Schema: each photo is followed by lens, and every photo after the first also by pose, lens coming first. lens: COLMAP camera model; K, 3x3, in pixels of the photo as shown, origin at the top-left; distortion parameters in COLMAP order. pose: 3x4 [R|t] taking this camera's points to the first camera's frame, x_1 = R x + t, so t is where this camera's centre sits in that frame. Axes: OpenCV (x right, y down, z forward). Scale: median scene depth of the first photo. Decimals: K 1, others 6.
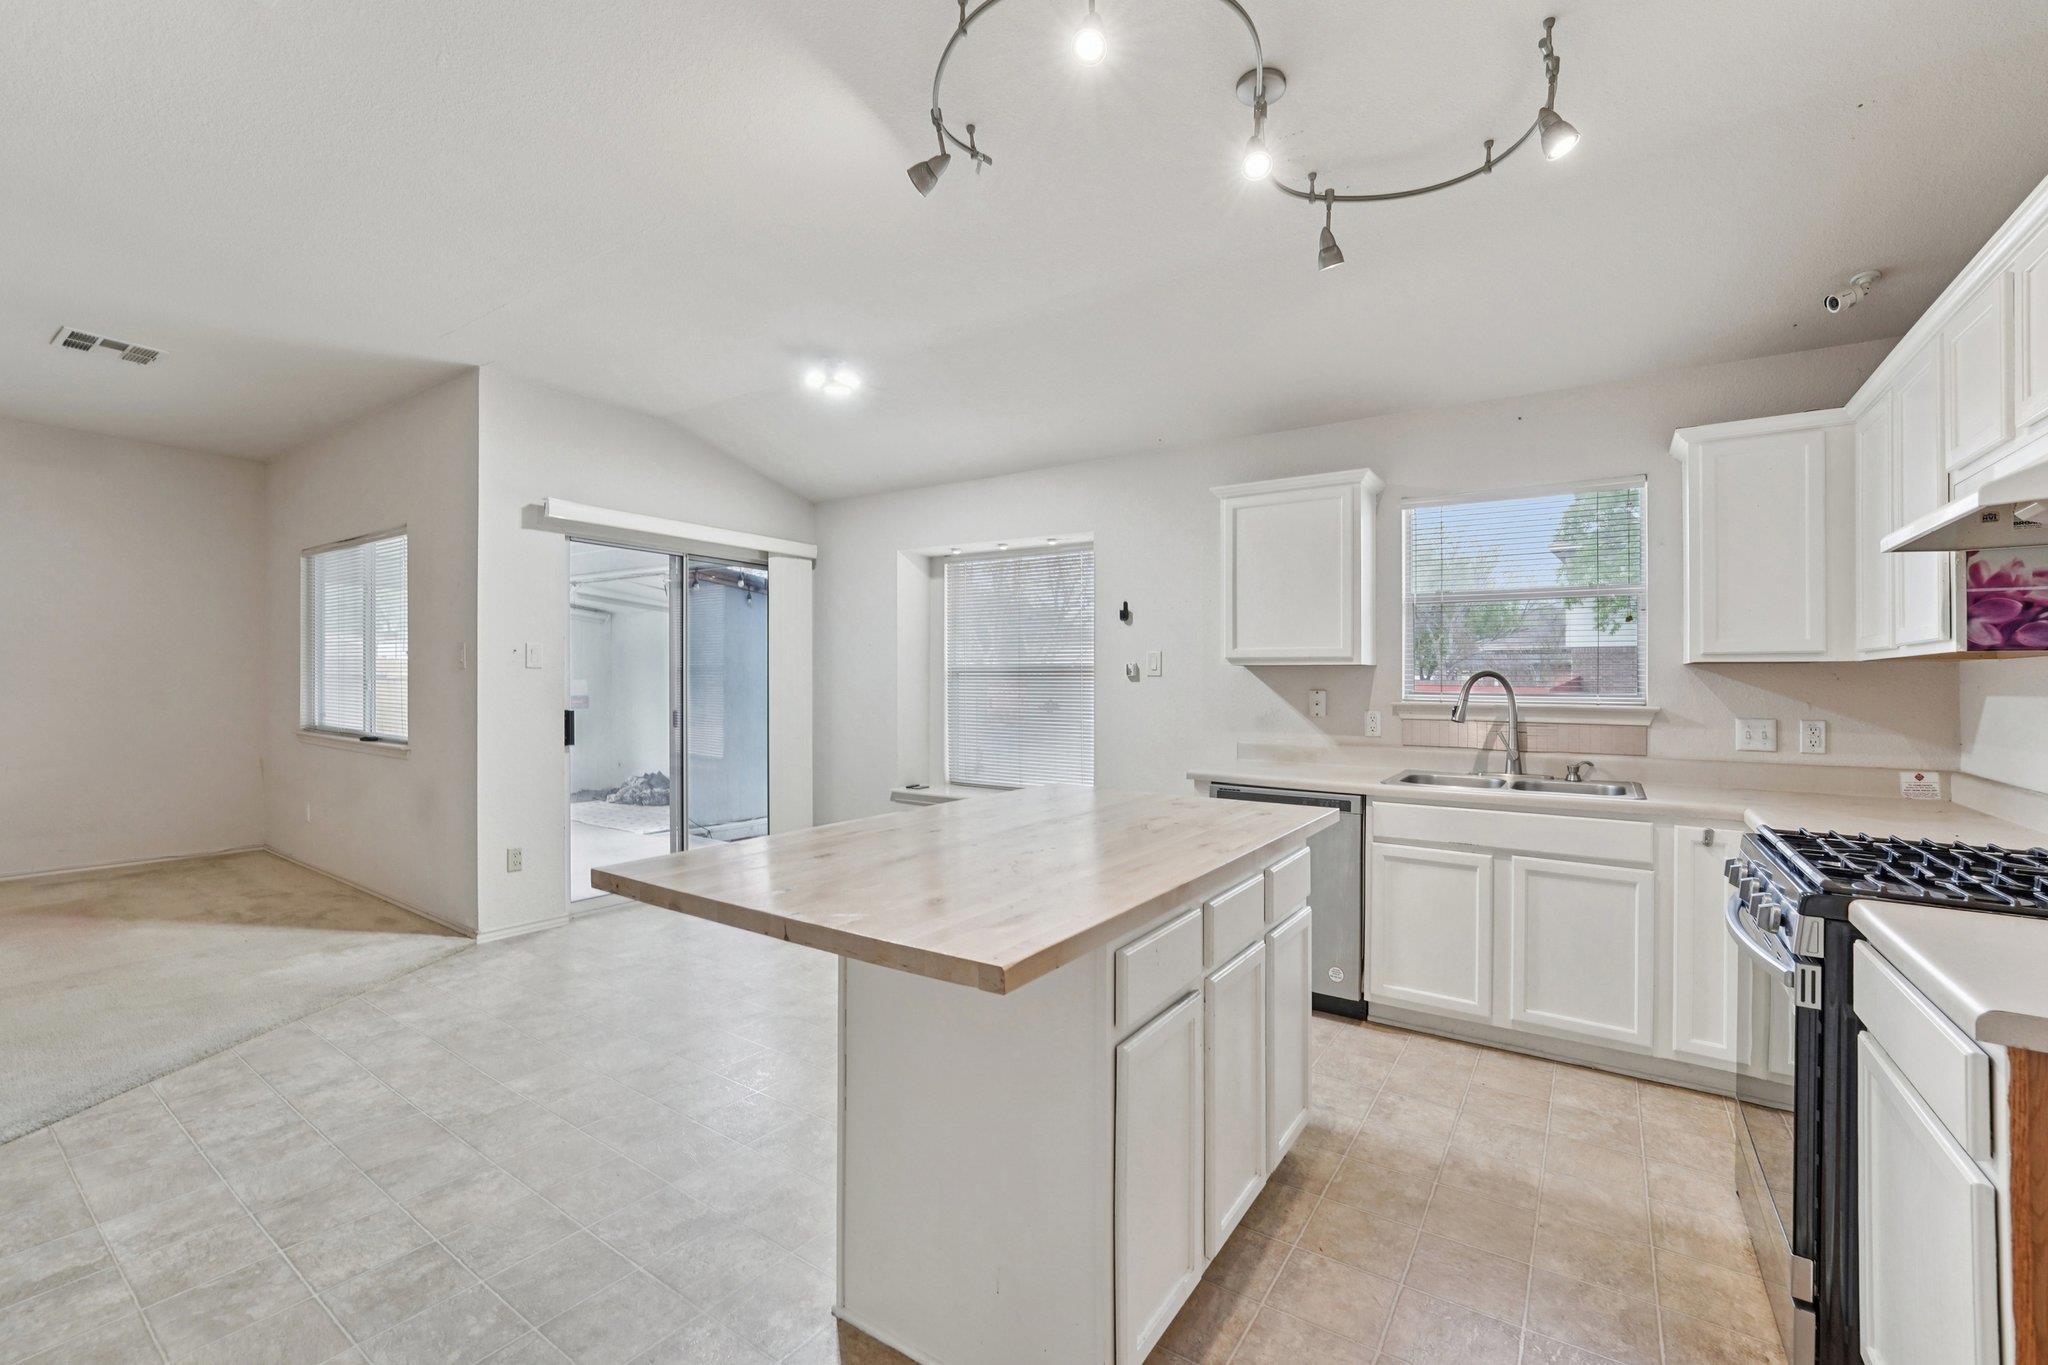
lens RADIAL K [[850.1, 0, 993.4], [0, 850.1, 684.2], [0, 0, 1]] dist [-0.010674, -0.000031]
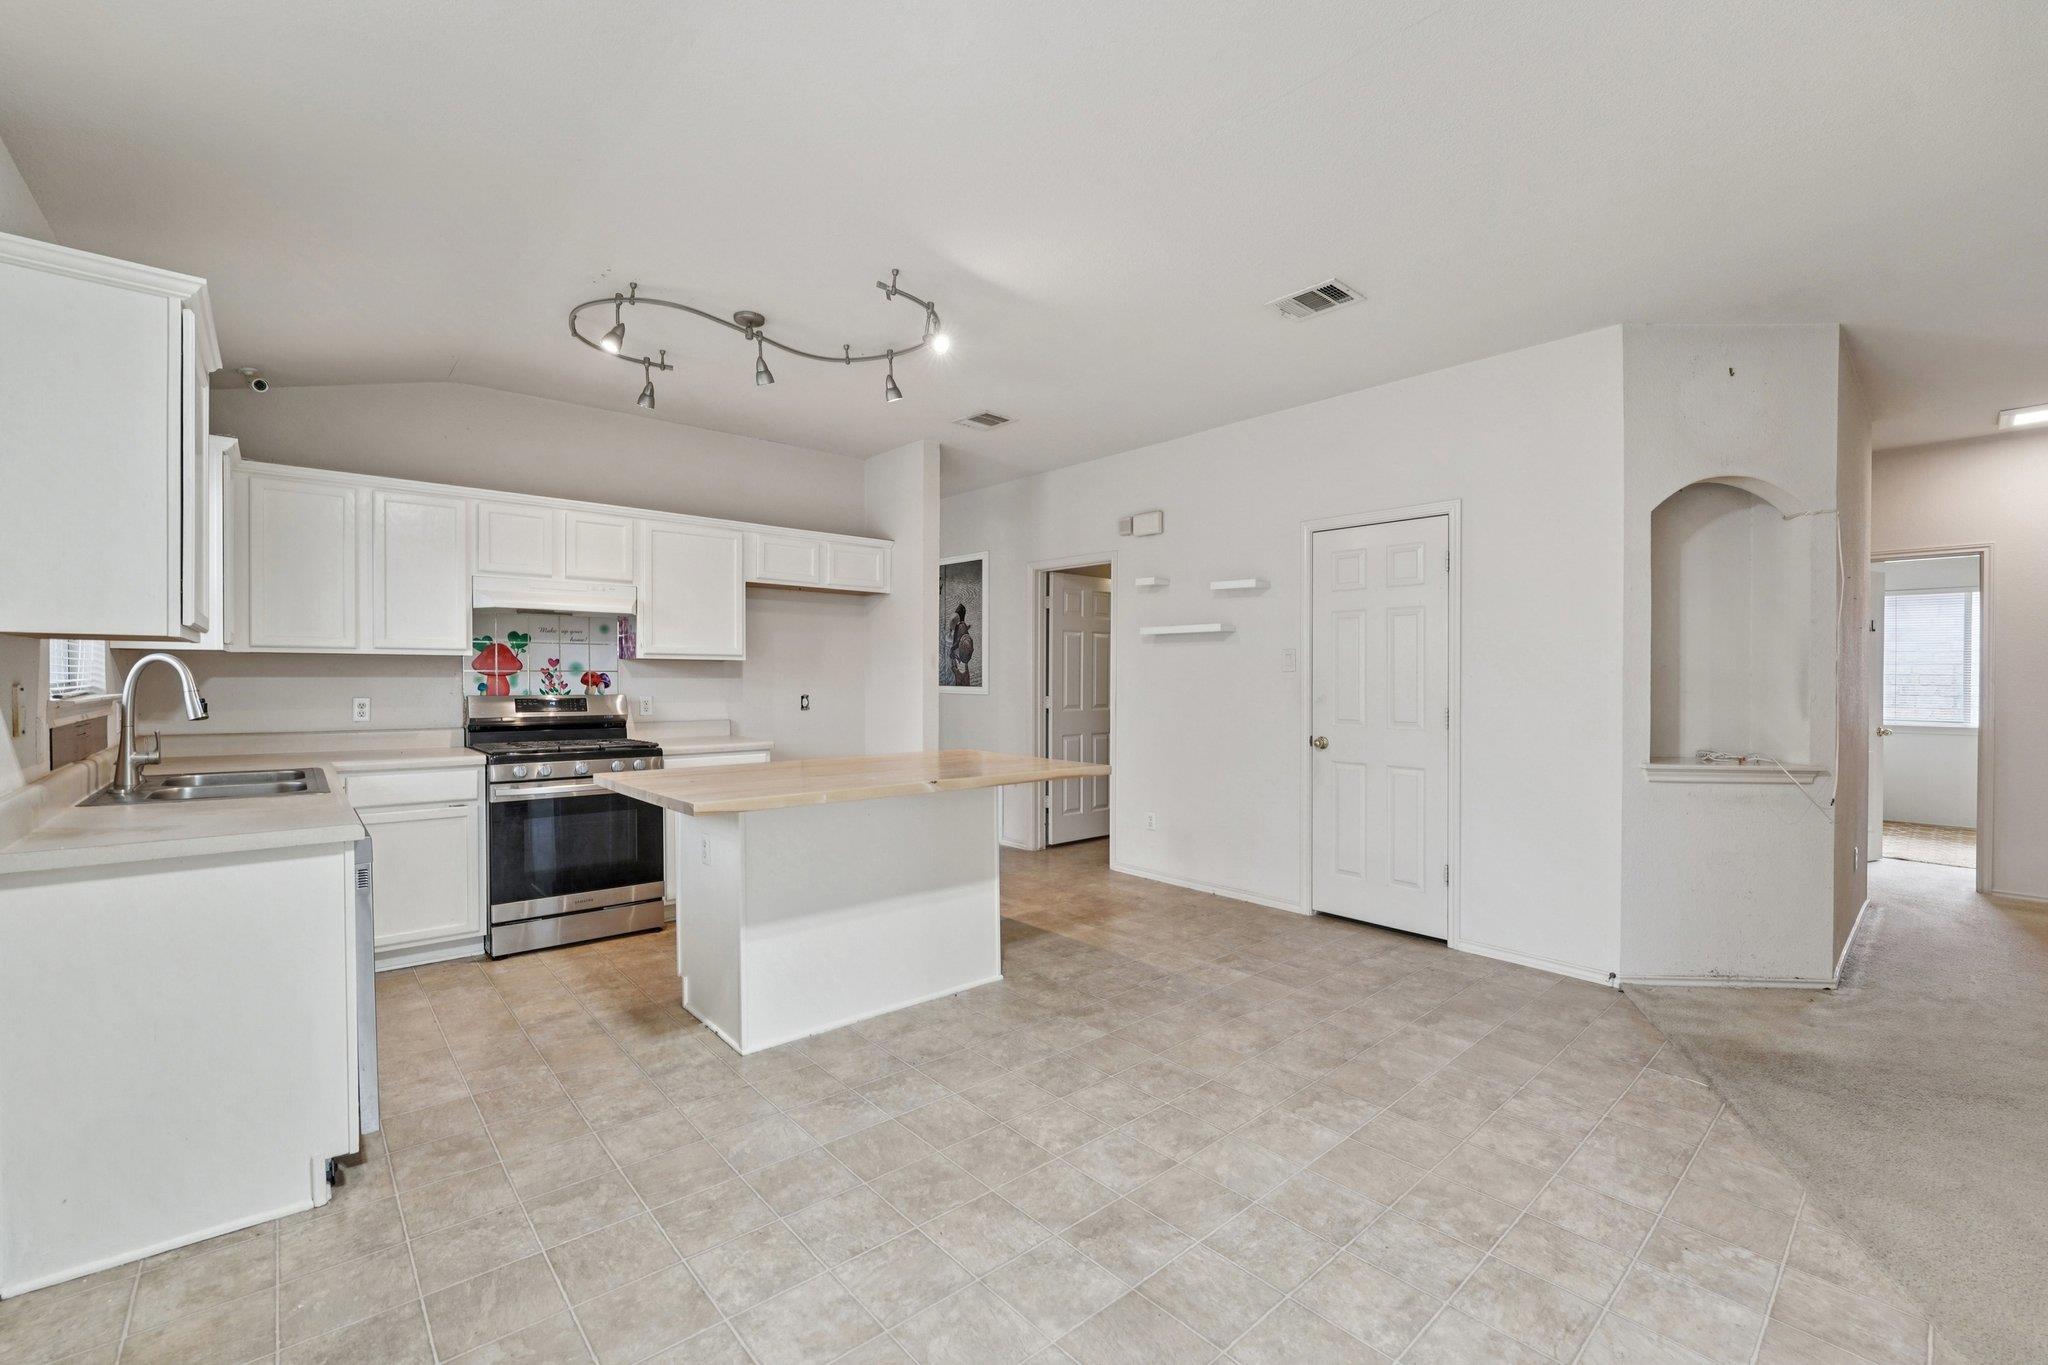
lens RADIAL K [[850.1, 0, 958.8], [0, 850.1, 673.6], [0, 0, 1]] dist [-0.010674, -0.000031]
pose [[-0.957935, -0.012203, 0.286724, -0.394793], [-0.011465, 0.999925, 0.004252, -0.011074], [-0.286755, 0.000786, -0.958004, 1.768465]]
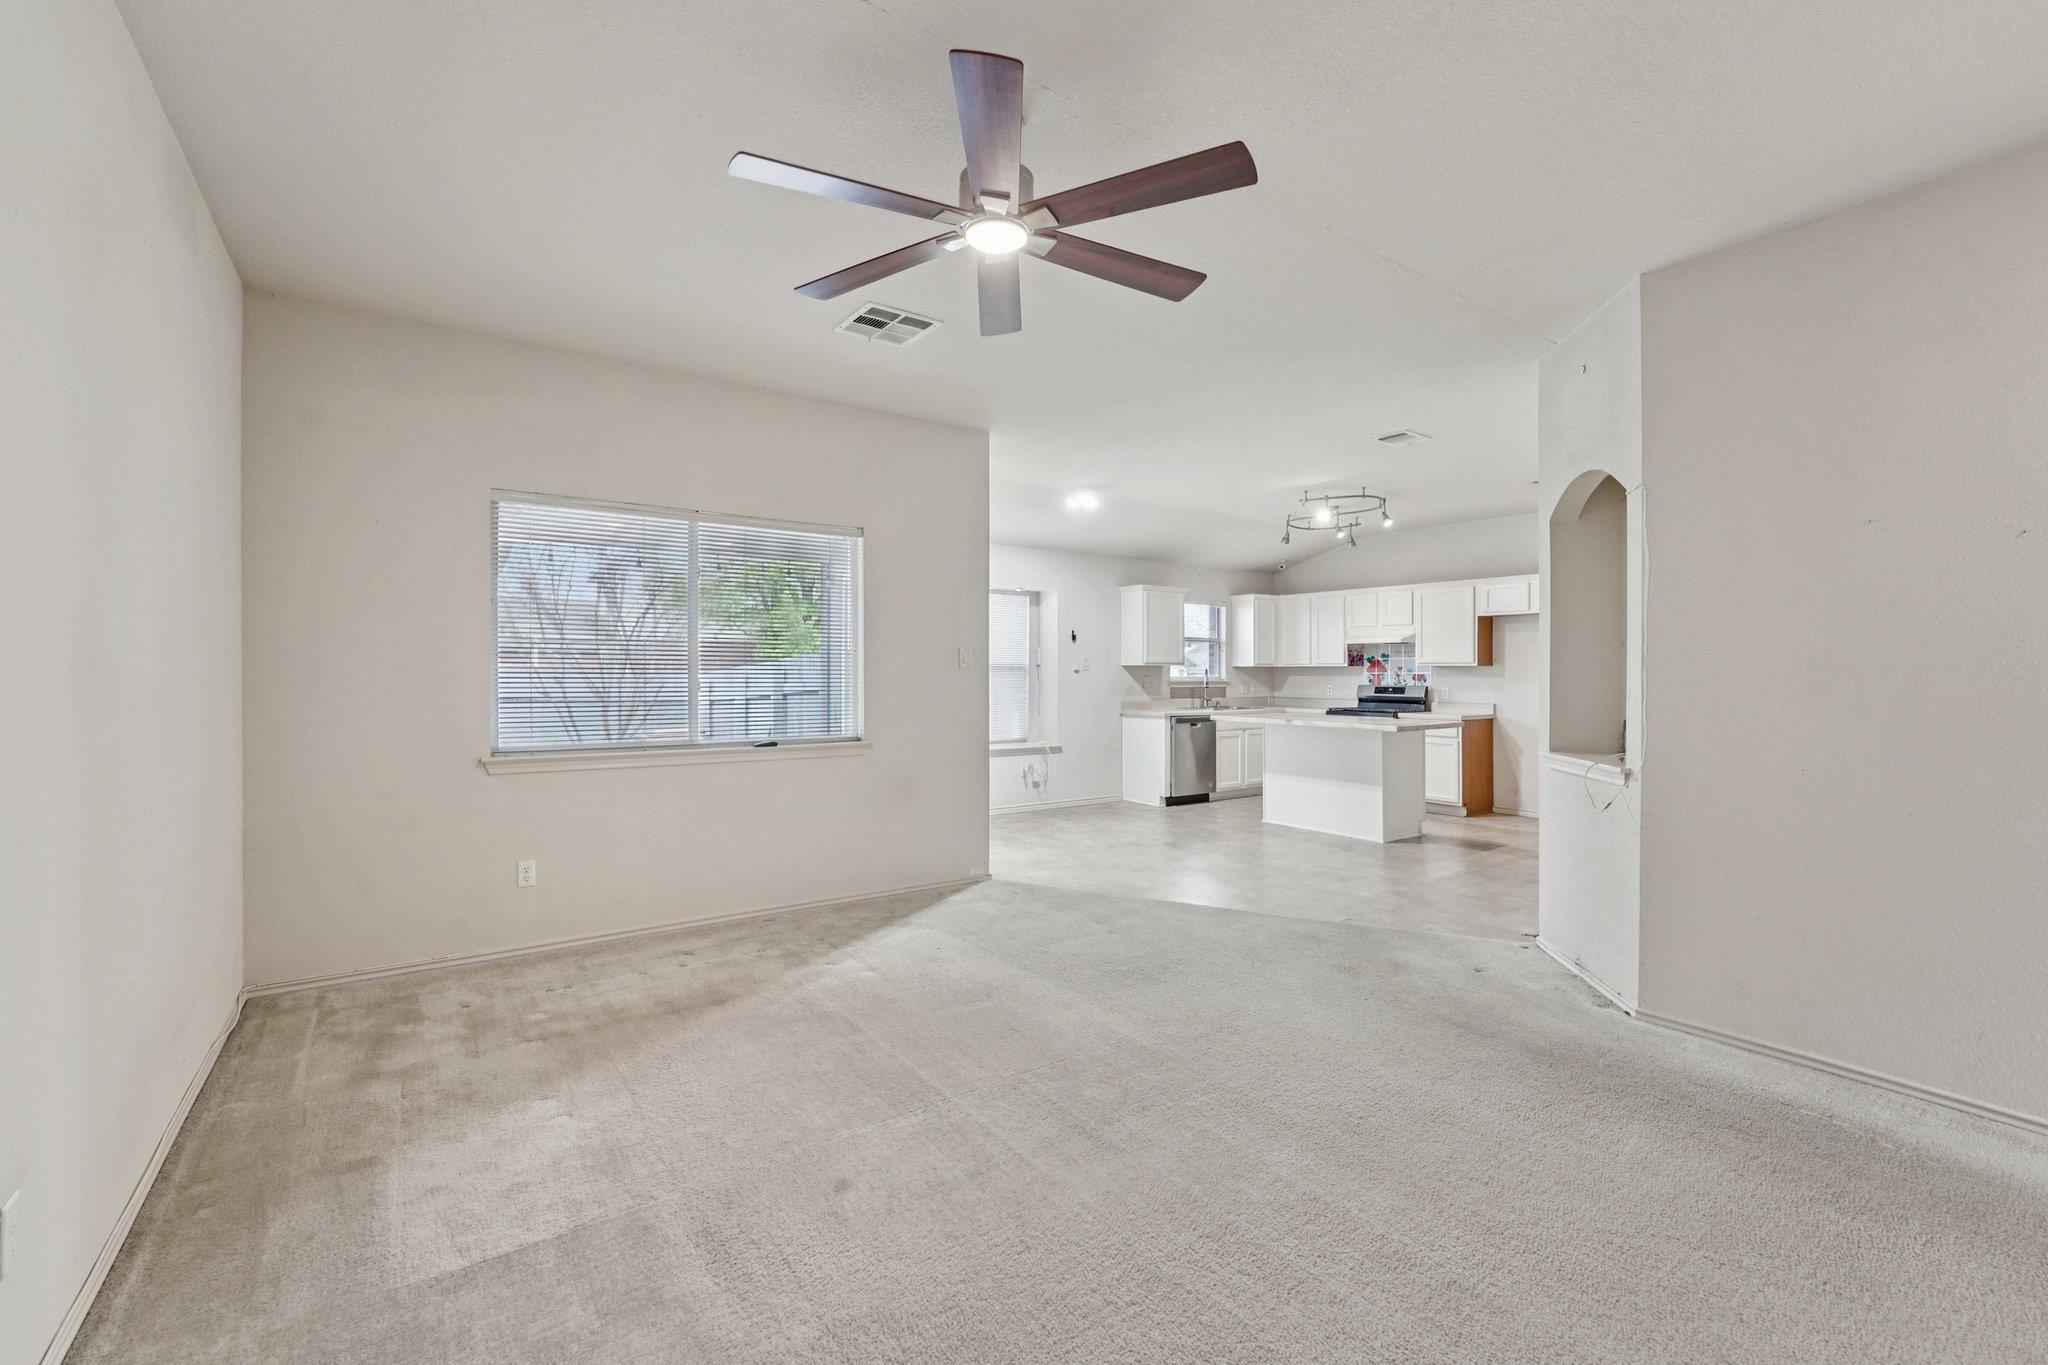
lens RADIAL K [[850.1, 0, 1035.0], [0, 850.1, 675.0], [0, 0, 1]] dist [-0.010674, -0.000031]
pose [[0.328007, -0.010360, 0.944618, -2.493010], [0.002501, 0.999946, 0.010099, -0.027342], [-0.944672, -0.000950, 0.328015, 0.702790]]
